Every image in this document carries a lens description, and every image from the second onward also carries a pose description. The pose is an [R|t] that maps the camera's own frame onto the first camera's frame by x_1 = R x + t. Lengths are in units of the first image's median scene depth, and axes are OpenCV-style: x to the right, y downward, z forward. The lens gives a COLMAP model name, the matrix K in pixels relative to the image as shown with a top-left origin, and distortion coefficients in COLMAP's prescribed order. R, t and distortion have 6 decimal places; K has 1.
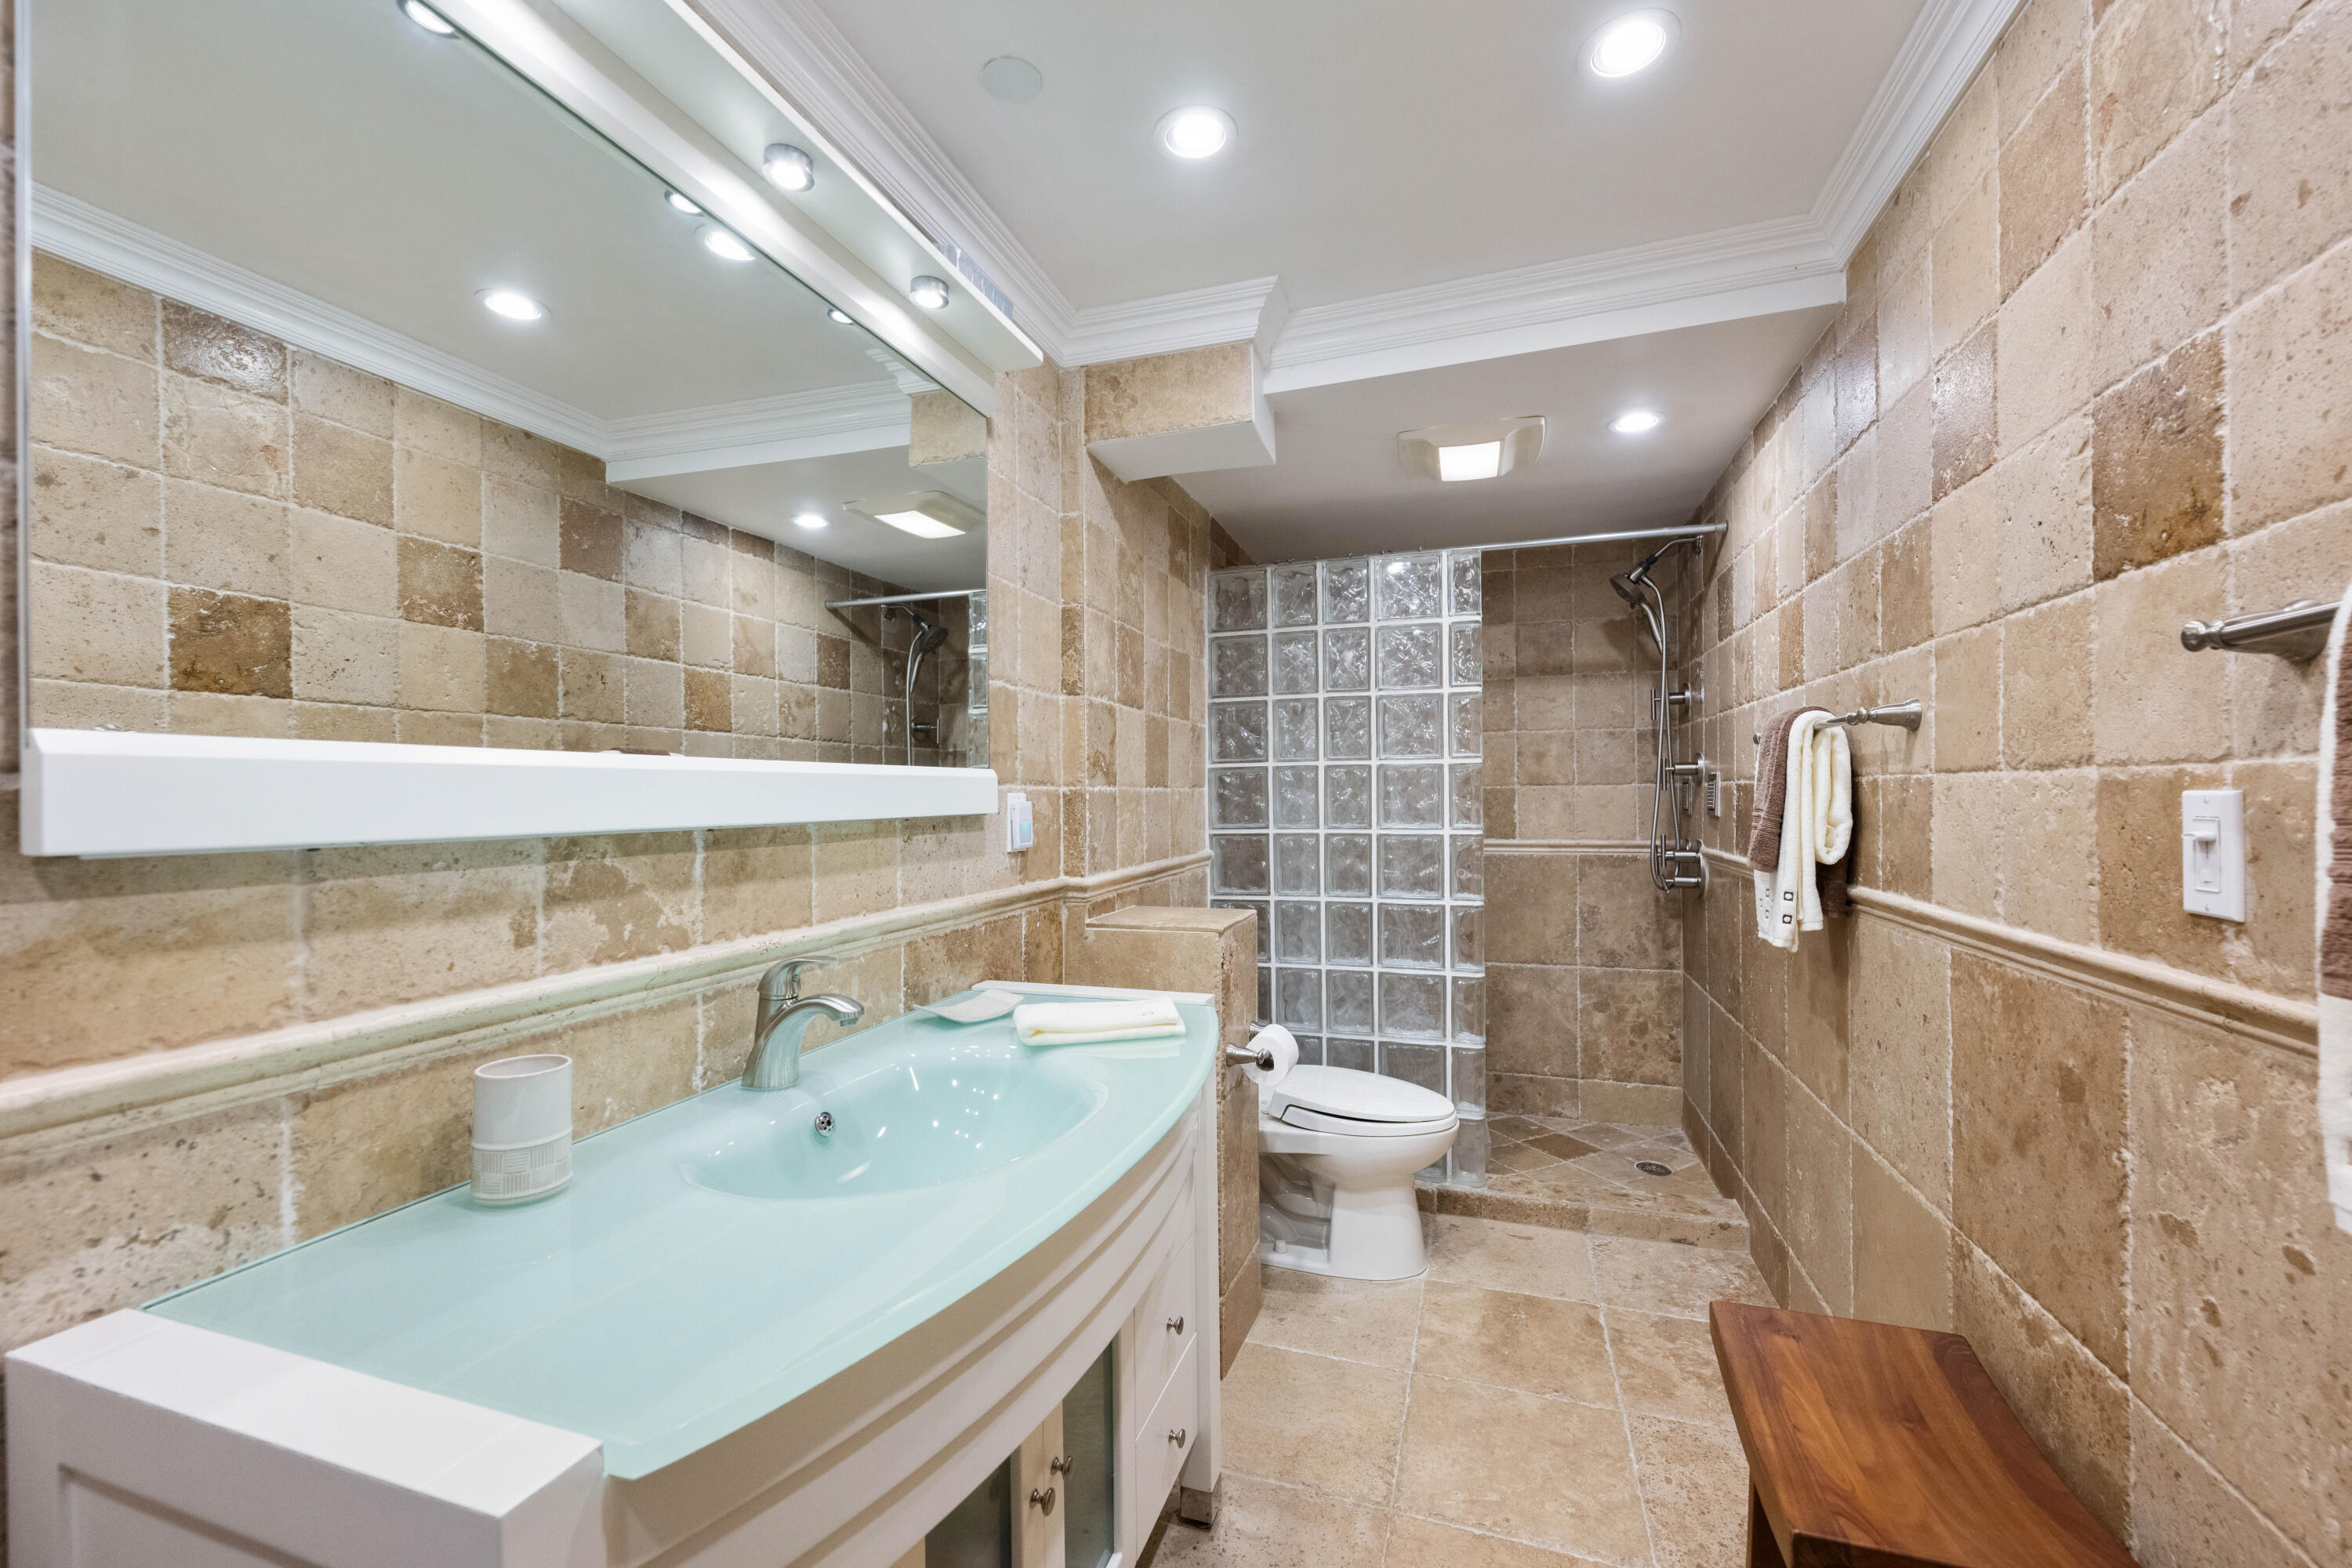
lens RADIAL K [[942.9, 0, 1177.7], [0, 942.9, 793.6], [0, 0, 1]] dist [-0.000464, -0.000196]
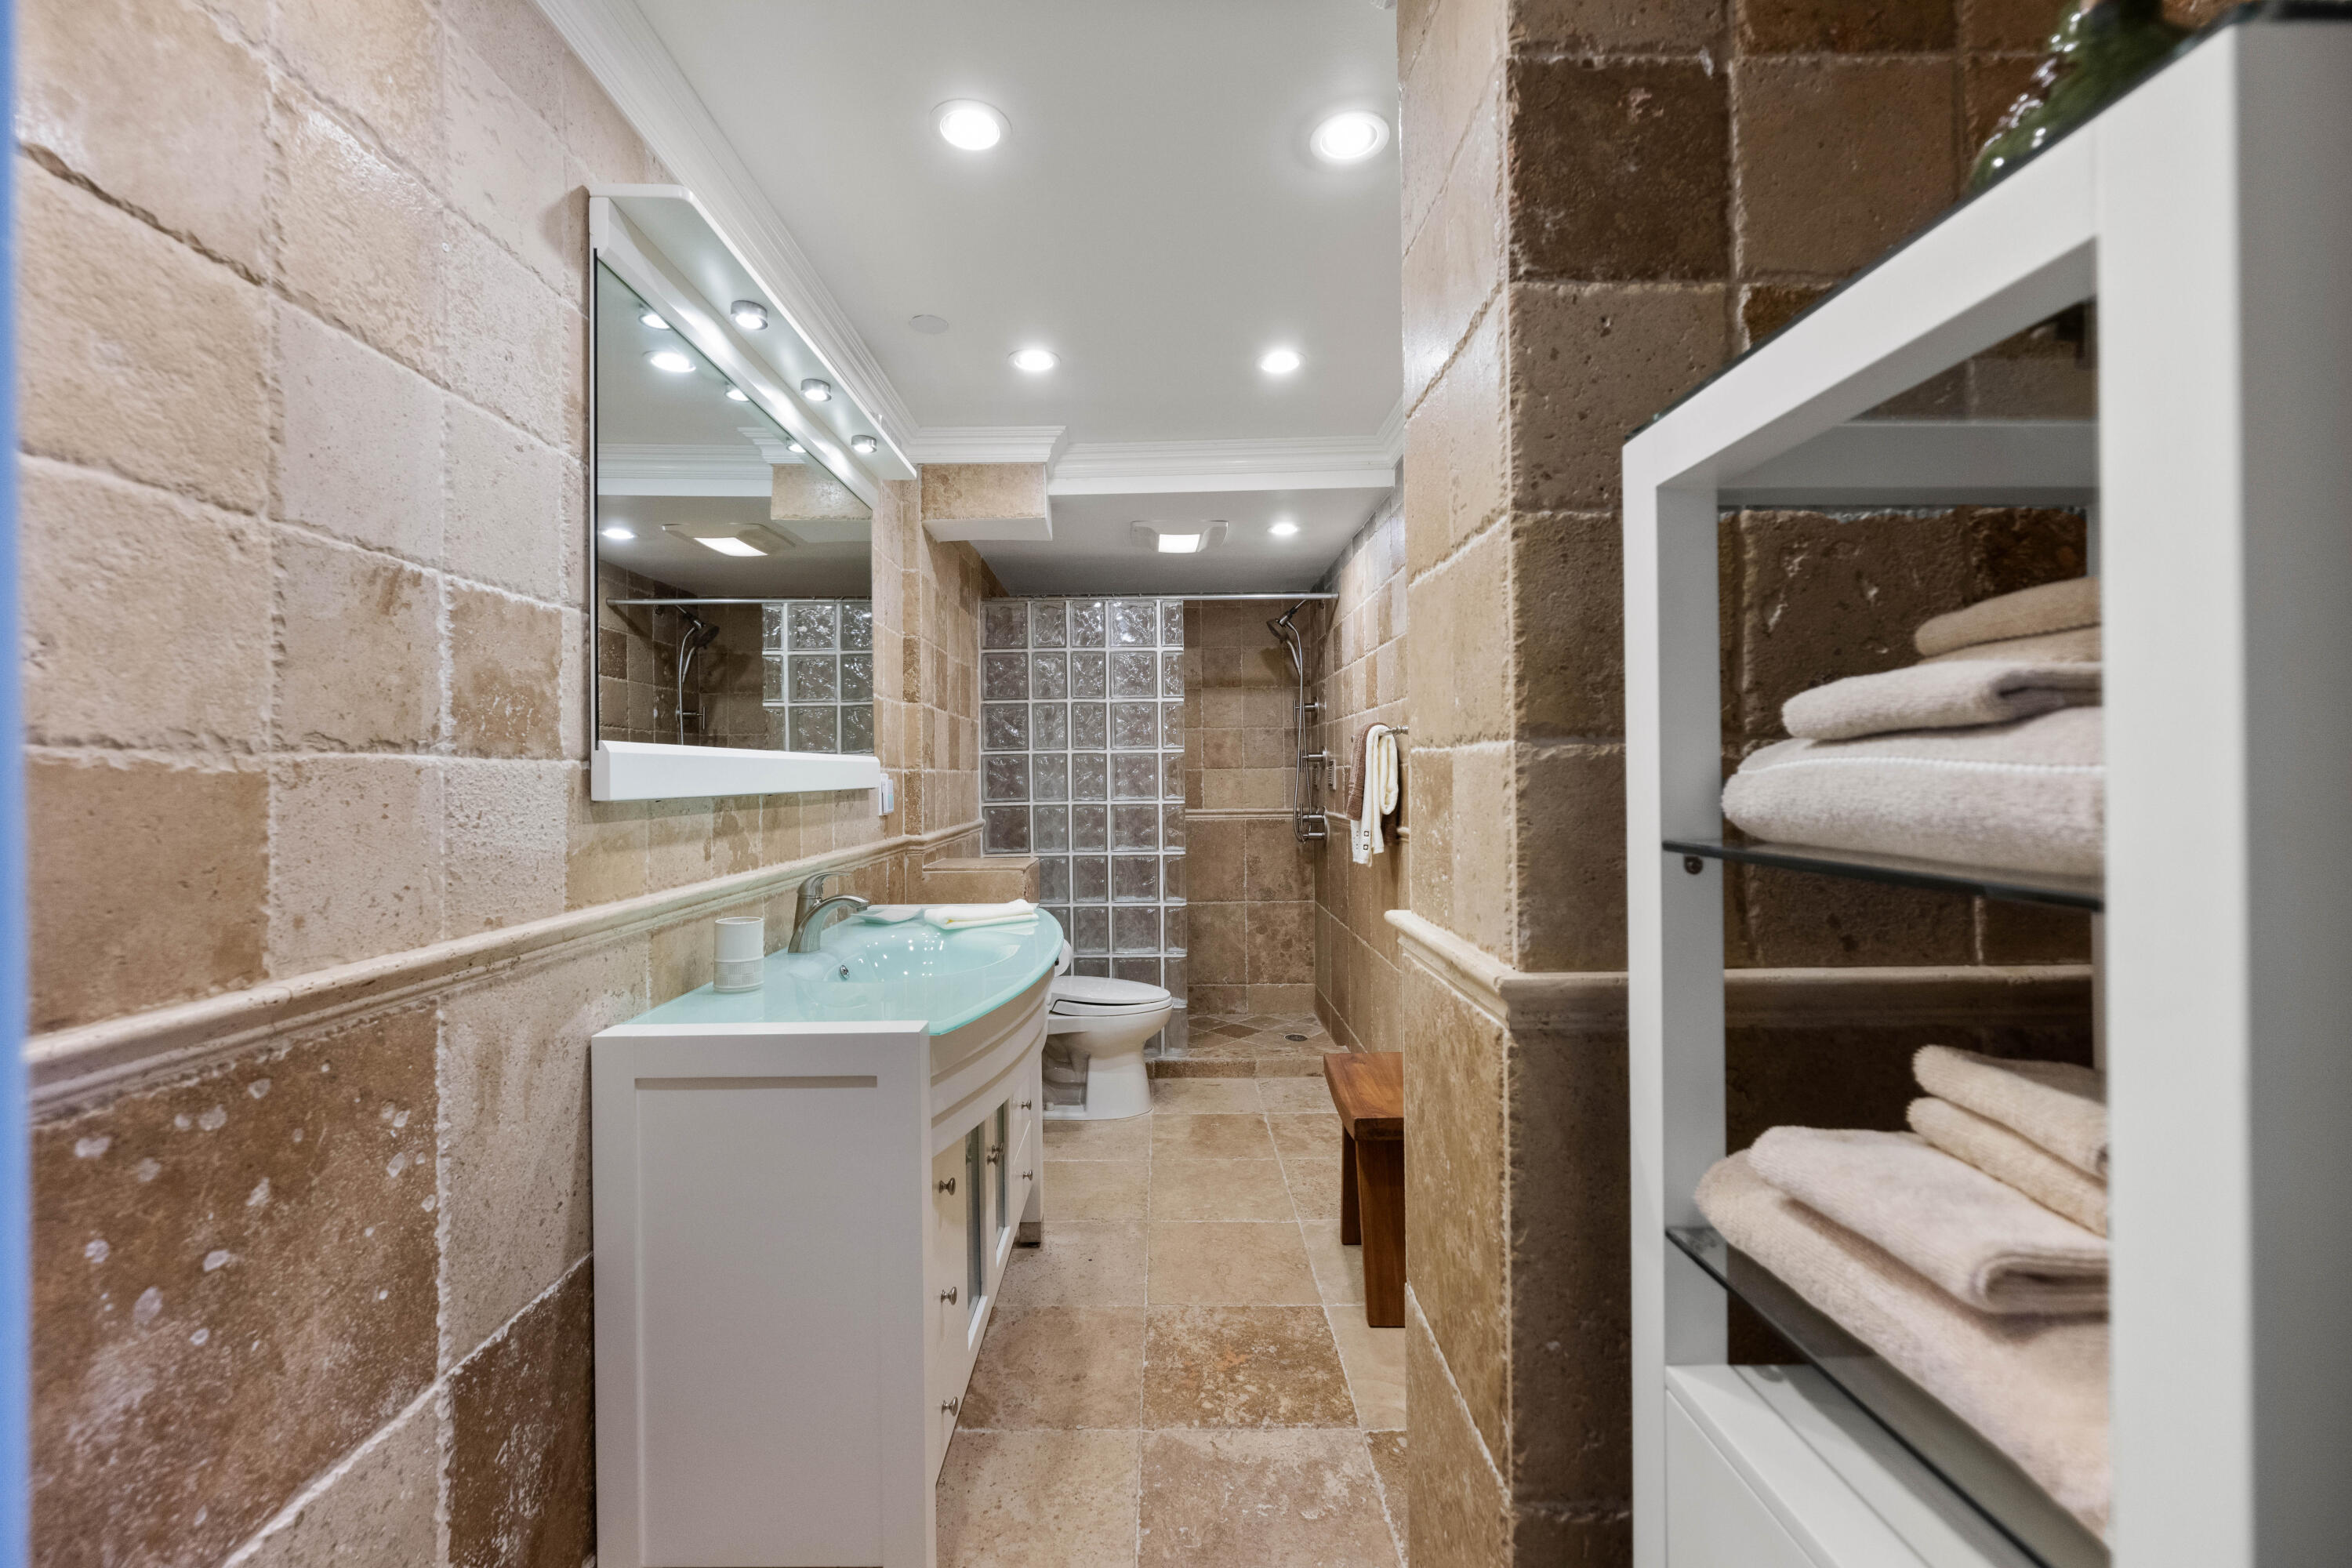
lens RADIAL K [[947.1, 0, 1164.8], [0, 947.1, 763.6], [0, 0, 1]] dist [0.000237, -0.000240]
pose [[0.946194, 0.002465, 0.323591, -0.161284], [0.002118, 0.999902, -0.013811, 0.003451], [-0.323593, 0.013754, 0.946096, -0.323438]]
